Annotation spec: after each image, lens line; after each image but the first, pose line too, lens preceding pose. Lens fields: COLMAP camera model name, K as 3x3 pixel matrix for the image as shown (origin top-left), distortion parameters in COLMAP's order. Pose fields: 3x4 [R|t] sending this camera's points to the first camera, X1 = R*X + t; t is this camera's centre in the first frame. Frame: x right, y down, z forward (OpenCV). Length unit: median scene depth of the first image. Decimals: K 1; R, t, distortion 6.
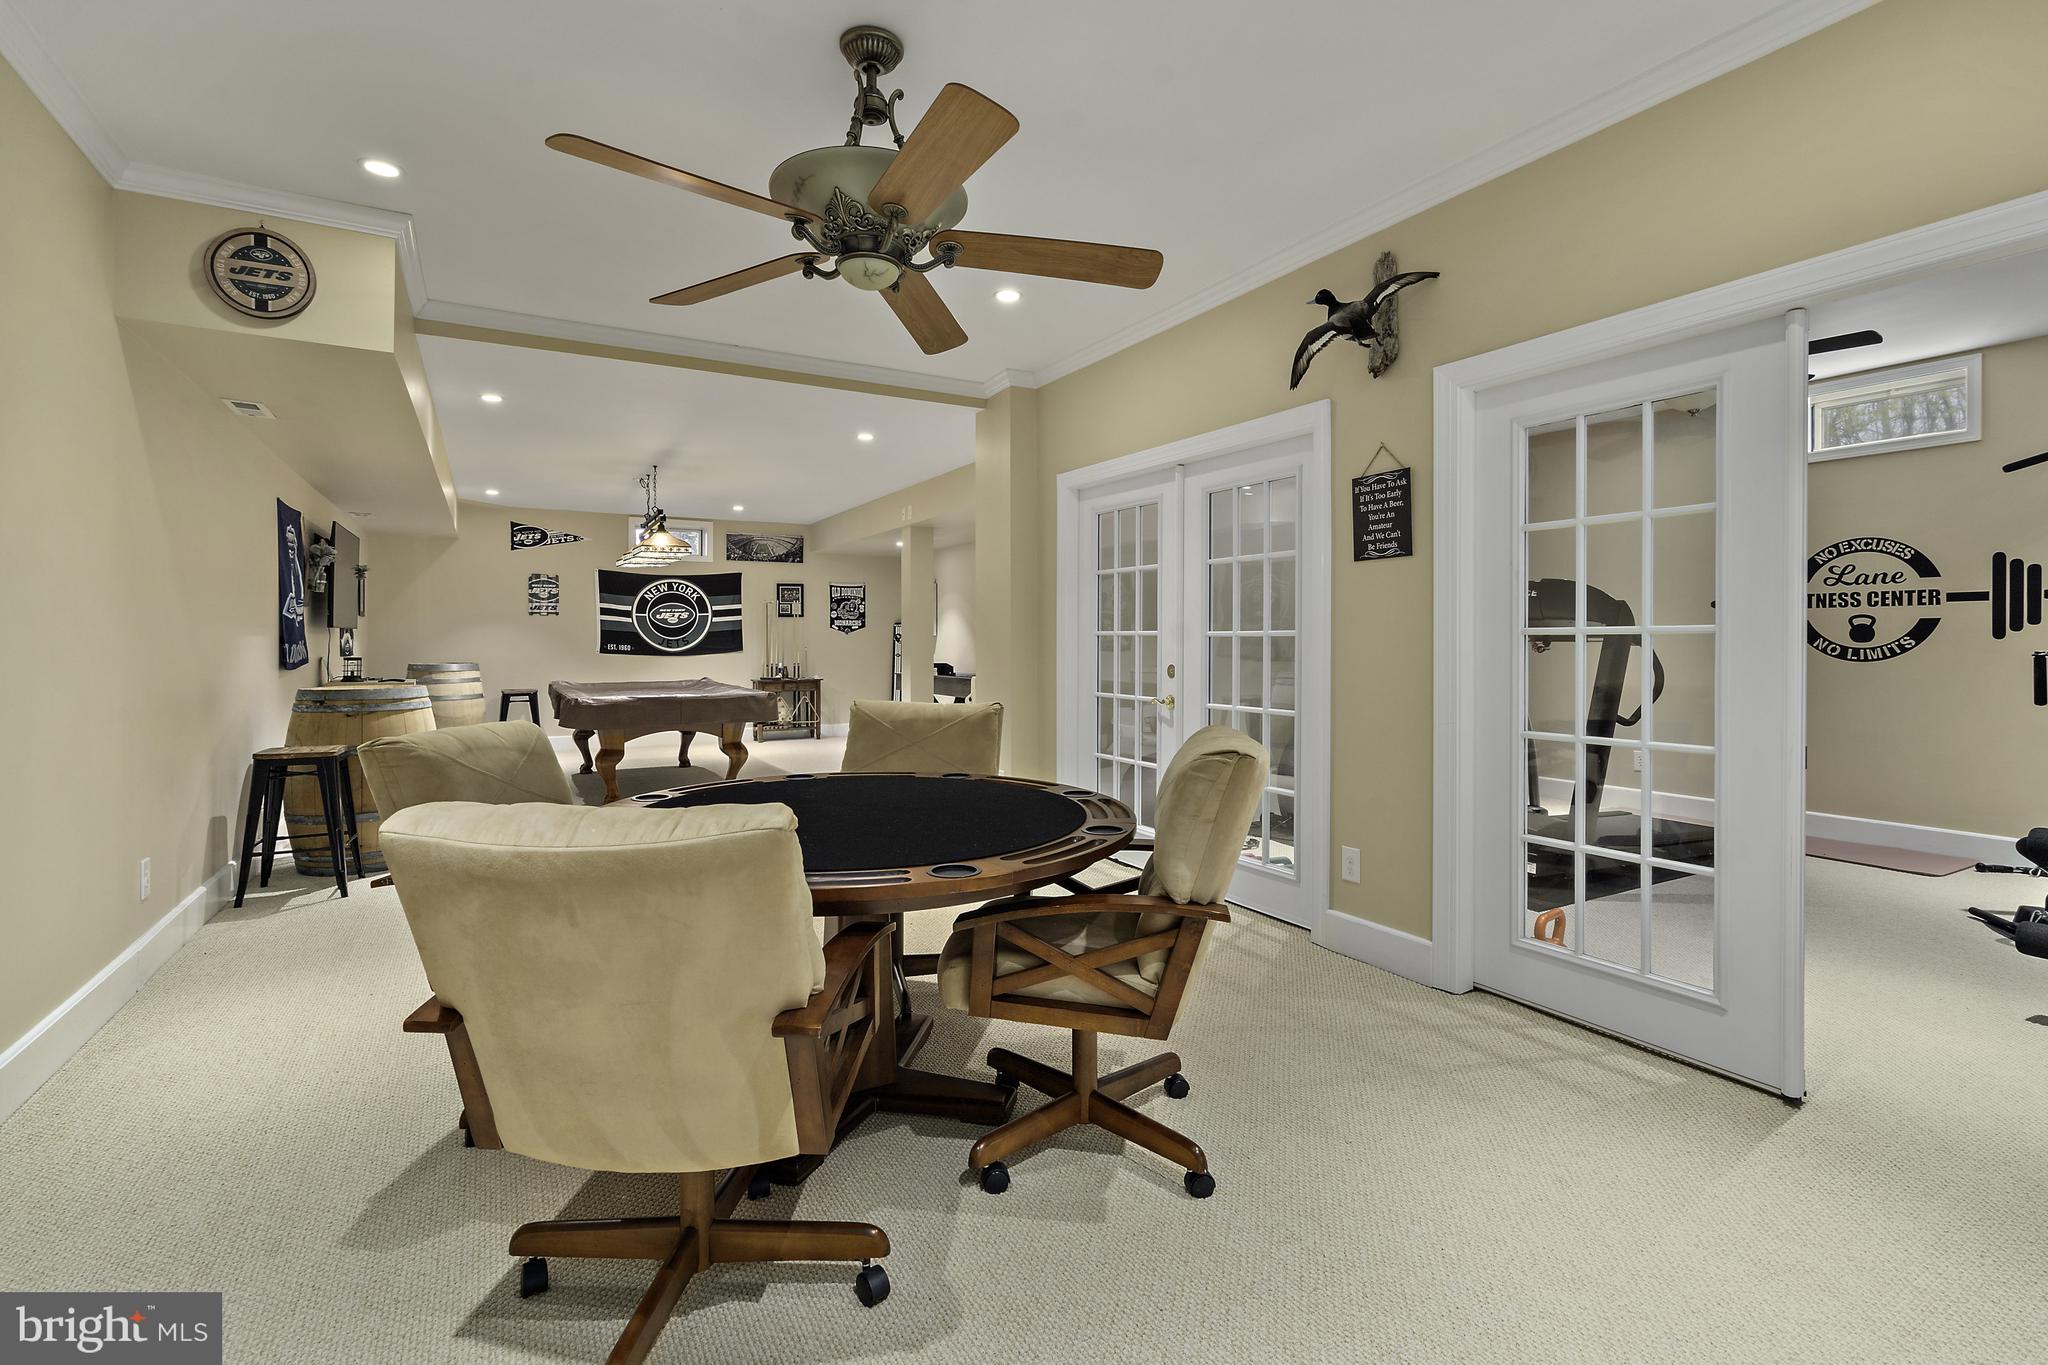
lens RADIAL K [[931.8, 0, 1012.1], [0, 931.8, 641.9], [0, 0, 1]] dist [-0.002453, 0.001153]
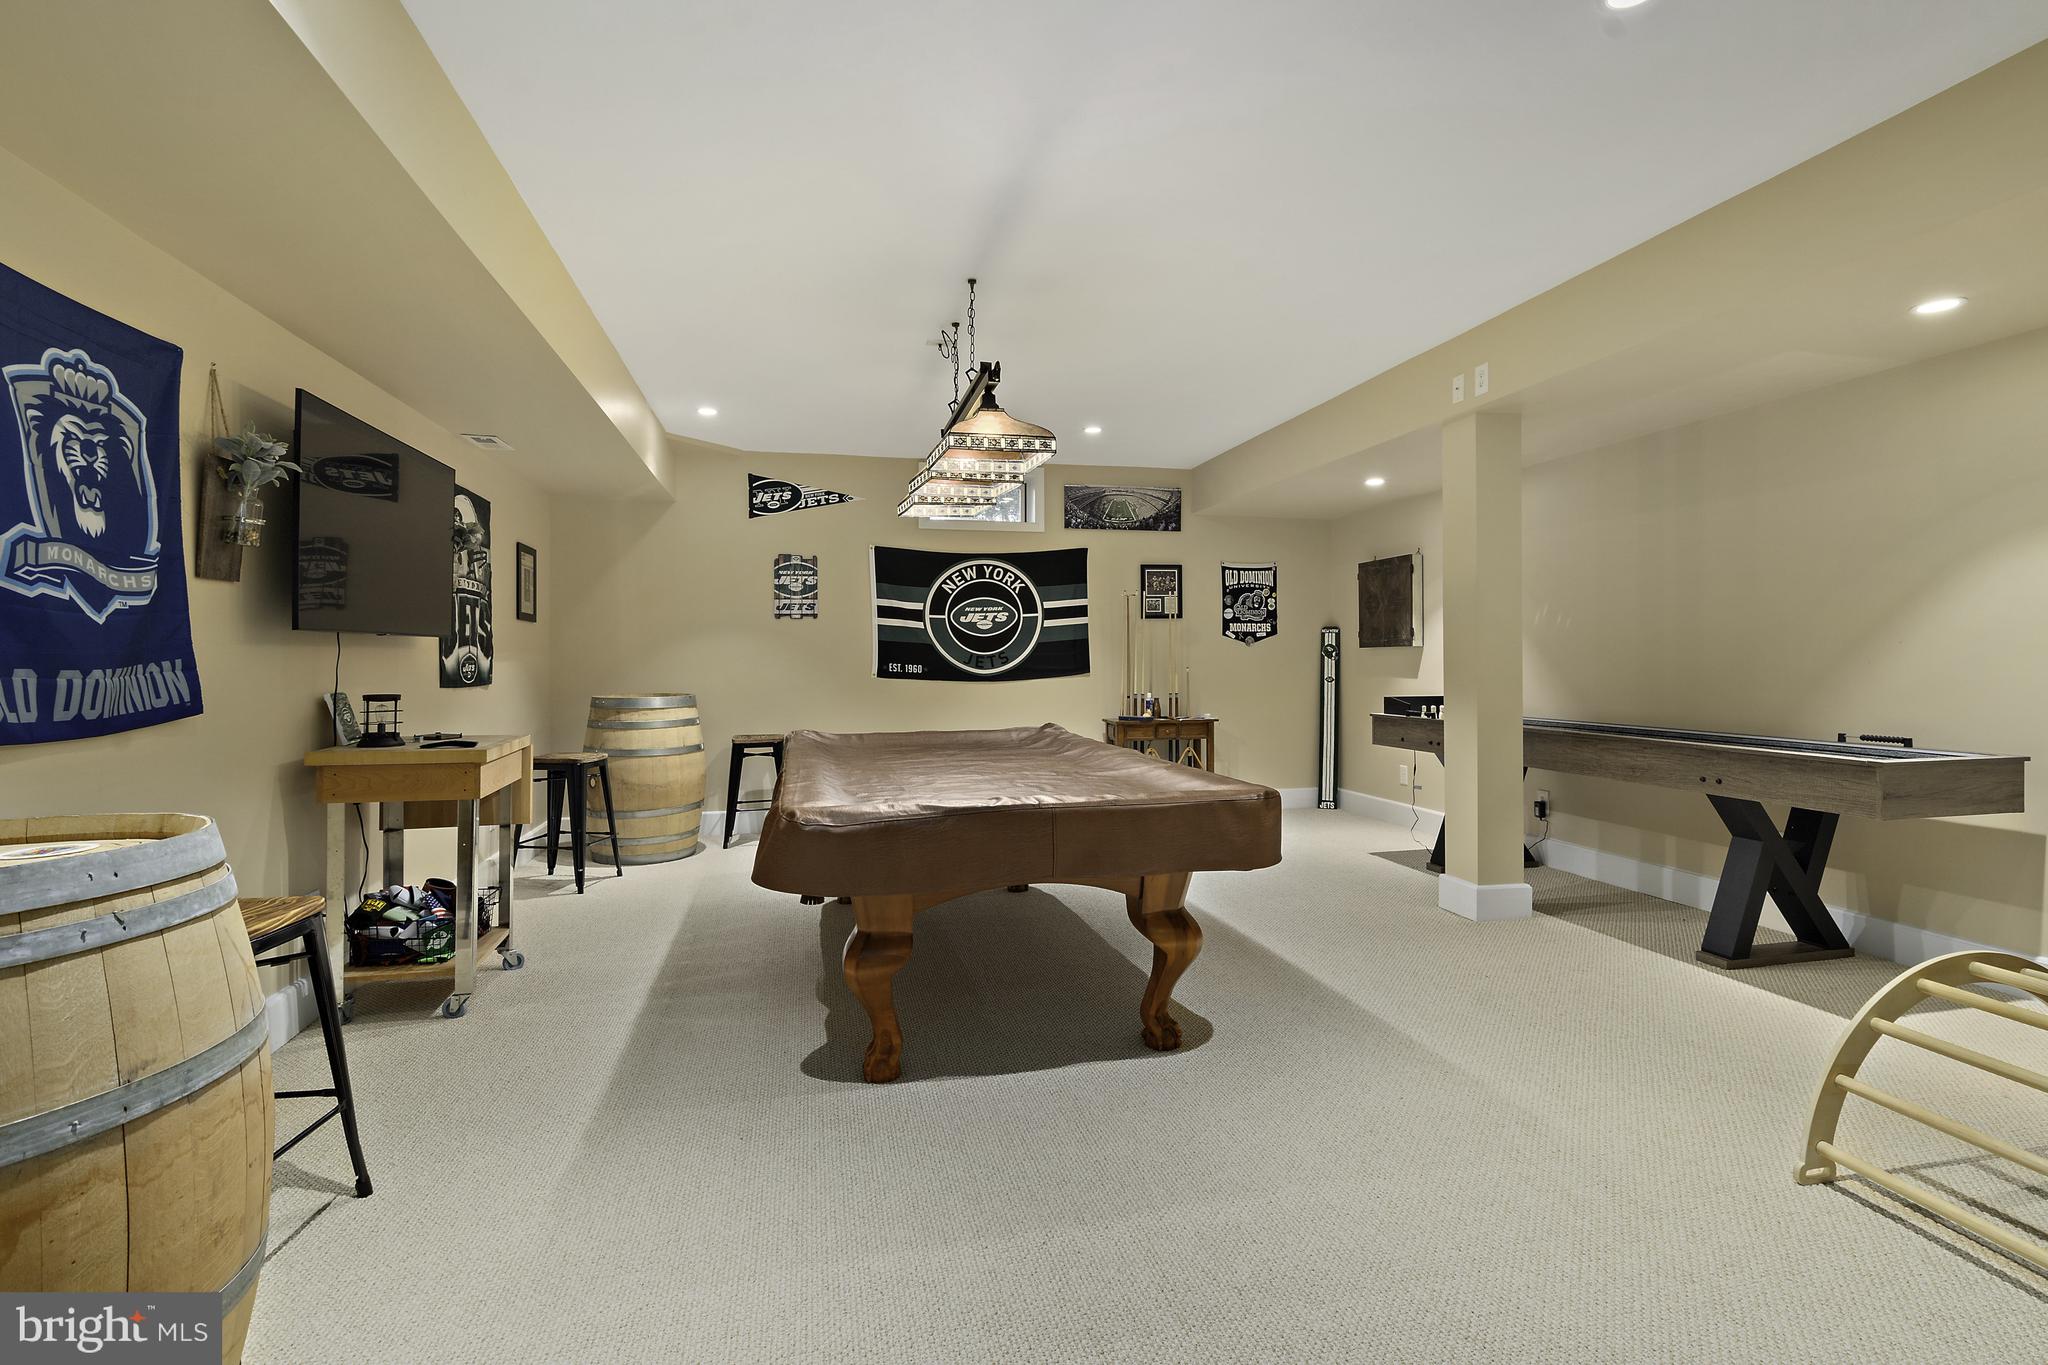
lens RADIAL K [[931.8, 0, 1023.8], [0, 931.8, 671.2], [0, 0, 1]] dist [-0.002453, 0.001153]
pose [[0.961357, 0.000570, -0.275304, -0.165433], [0.003769, 0.999877, 0.015231, -0.001440], [0.275279, -0.015680, 0.961236, 0.401393]]
